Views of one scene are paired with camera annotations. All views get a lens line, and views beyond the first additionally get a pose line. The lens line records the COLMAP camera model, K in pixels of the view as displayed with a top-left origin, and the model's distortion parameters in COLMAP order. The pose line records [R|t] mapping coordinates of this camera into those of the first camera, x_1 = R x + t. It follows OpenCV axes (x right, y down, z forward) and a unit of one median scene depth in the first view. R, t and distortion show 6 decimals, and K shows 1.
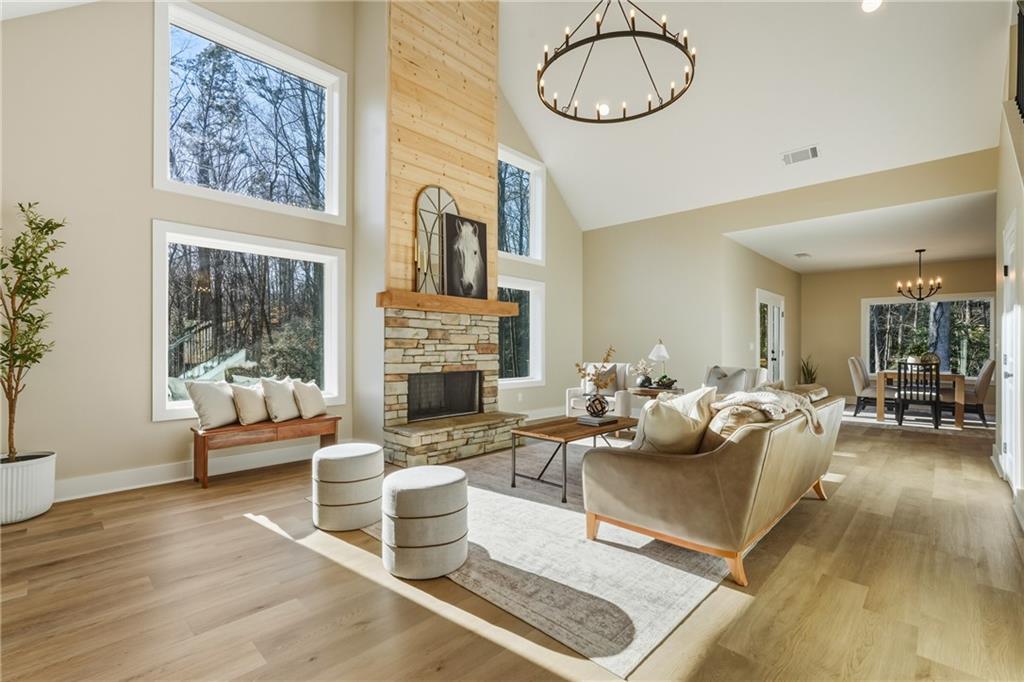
lens RADIAL K [[457.7, 0, 501.3], [0, 457.7, 349.6], [0, 0, 1]] dist [-0.013508, 0.003859]
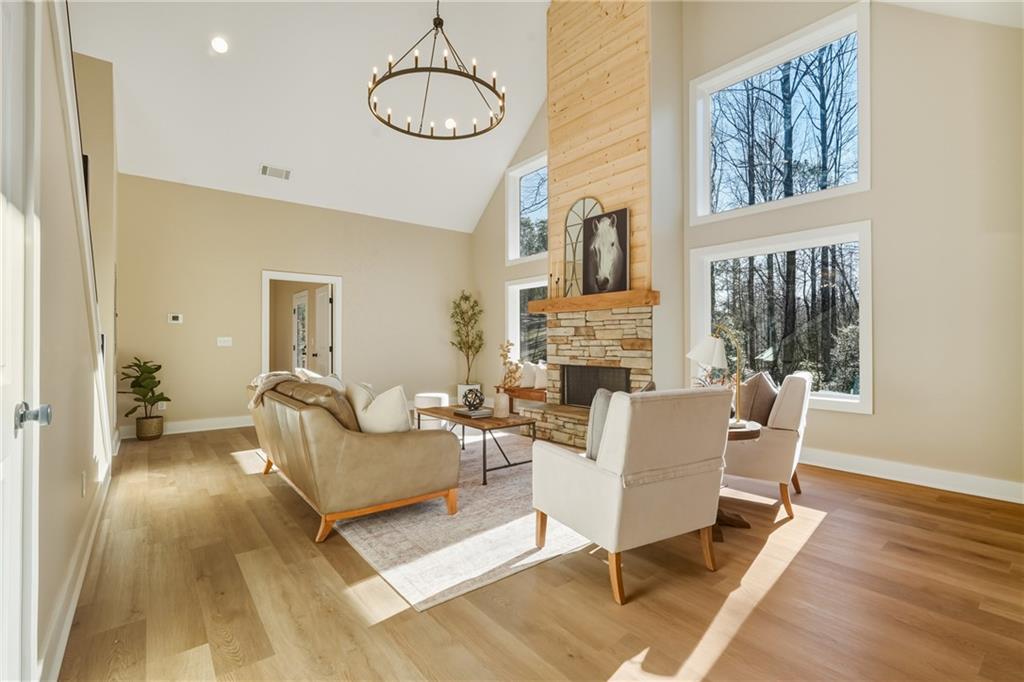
lens RADIAL K [[457.7, 0, 517.8], [0, 457.7, 342.5], [0, 0, 1]] dist [-0.013508, 0.003859]
pose [[-0.109302, -0.004875, -0.993997, 1.037686], [-0.004352, 0.999981, -0.004425, -0.000345], [0.993999, 0.003843, -0.109321, 1.023735]]
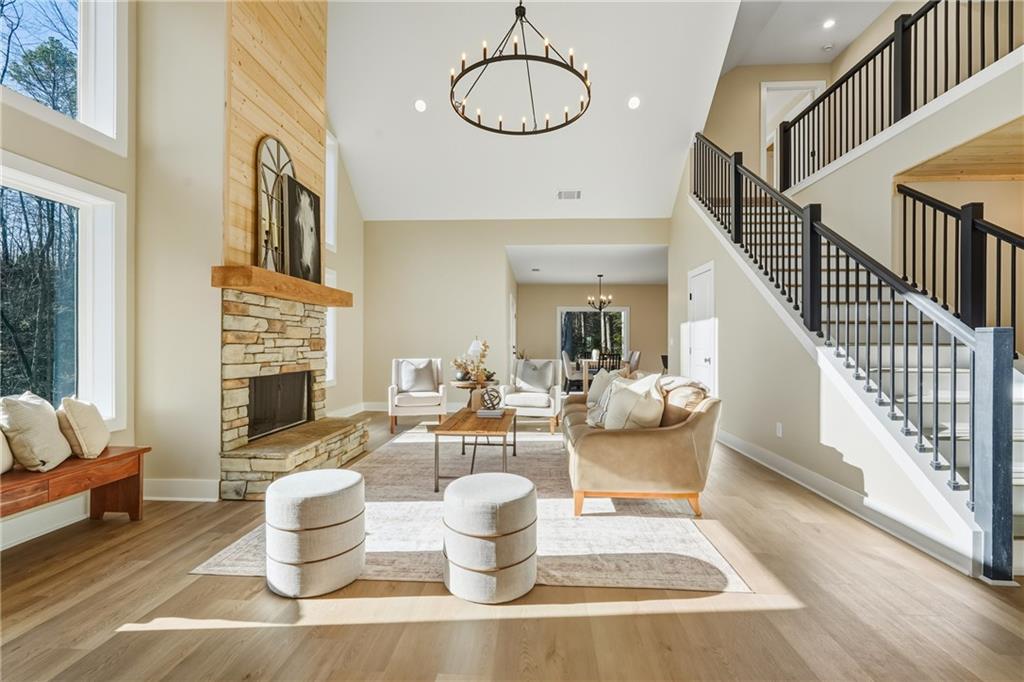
lens RADIAL K [[457.7, 0, 510.8], [0, 457.7, 343.8], [0, 0, 1]] dist [-0.013508, 0.003859]
pose [[0.753519, -0.000135, 0.657427, -0.372787], [0.001858, 0.999996, -0.001924, -0.000886], [-0.657424, 0.002671, 0.753516, 0.151136]]
